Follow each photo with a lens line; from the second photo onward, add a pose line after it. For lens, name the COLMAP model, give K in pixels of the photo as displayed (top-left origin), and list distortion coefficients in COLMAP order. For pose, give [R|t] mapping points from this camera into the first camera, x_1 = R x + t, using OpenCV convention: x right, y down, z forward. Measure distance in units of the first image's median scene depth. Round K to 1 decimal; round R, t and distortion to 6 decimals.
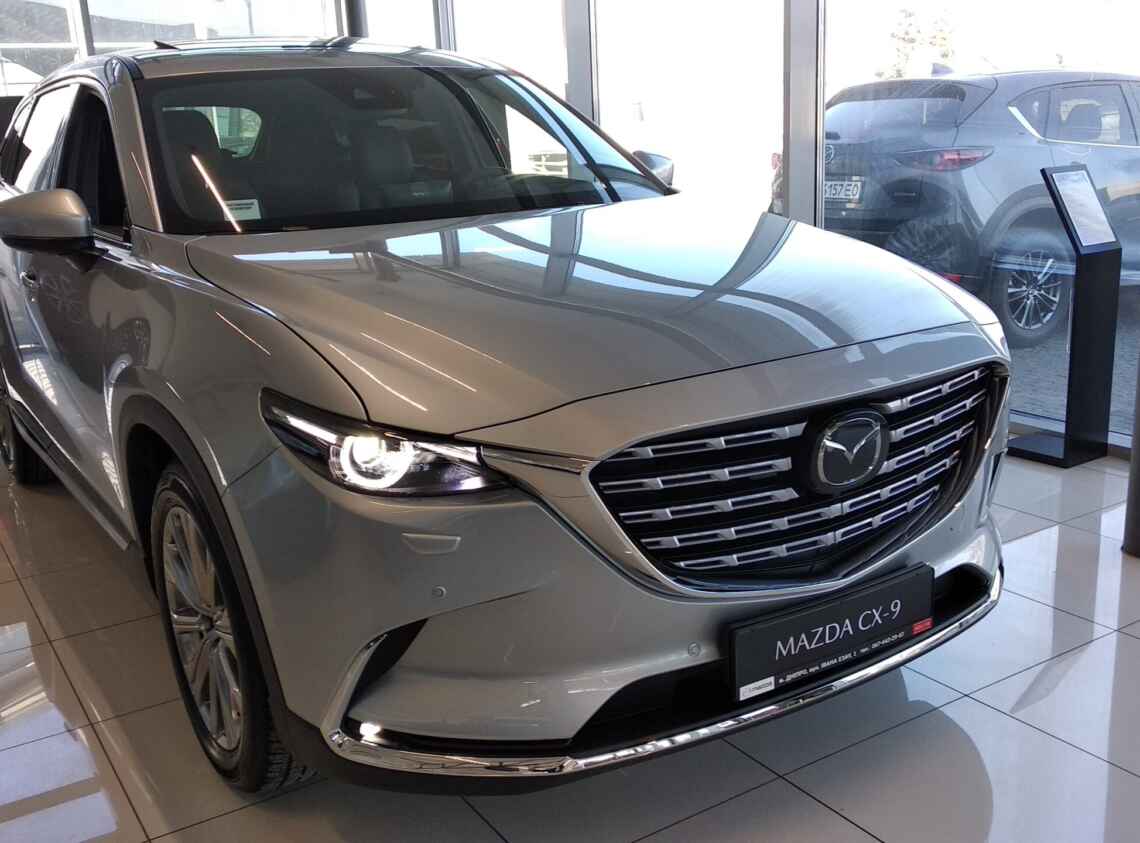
lens RADIAL K [[1066.7, 0, 570.6], [0, 1066.7, 445.6], [0, 0, 1]] dist [0.068808, -0.266432]
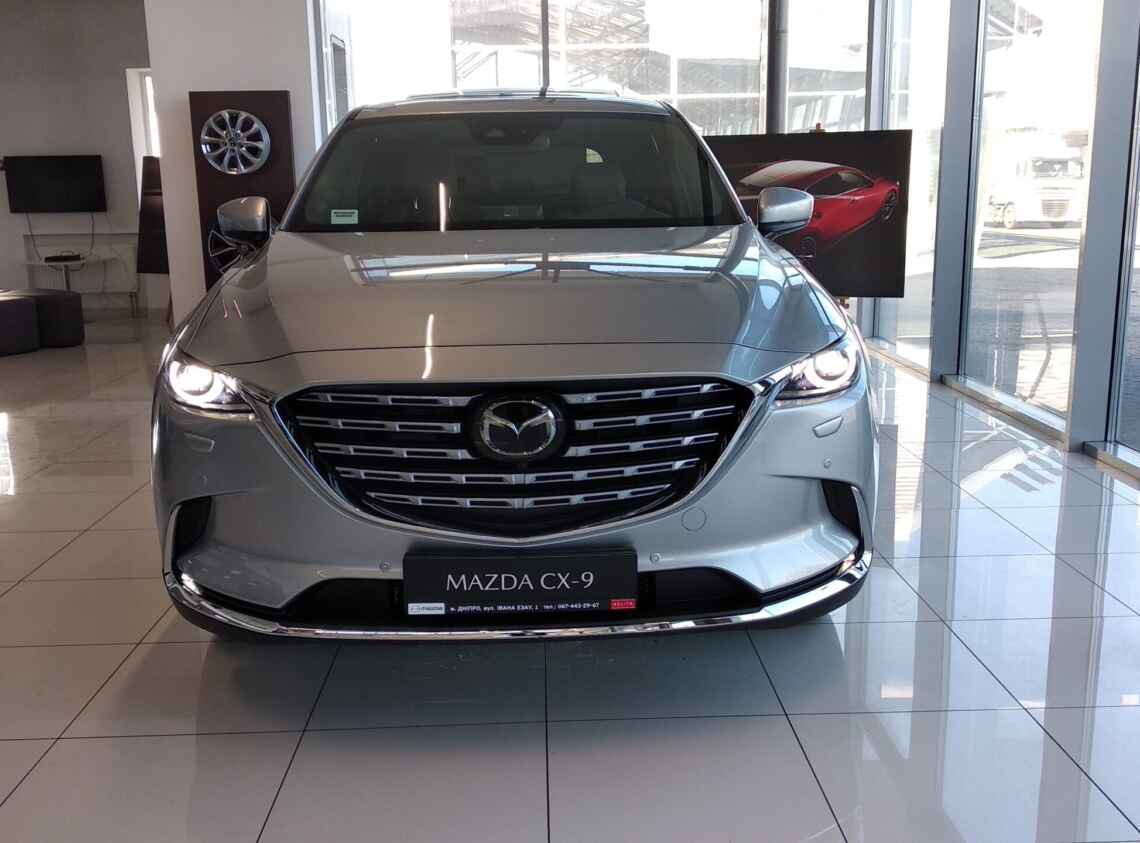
lens RADIAL K [[1066.7, 0, 570.6], [0, 1066.7, 445.6], [0, 0, 1]] dist [0.068808, -0.266432]
pose [[0.894352, 0.145200, -0.423146, 0.808578], [-0.161622, 0.986848, -0.002969, 0.018199], [0.417149, 0.071045, 0.906057, -0.058050]]
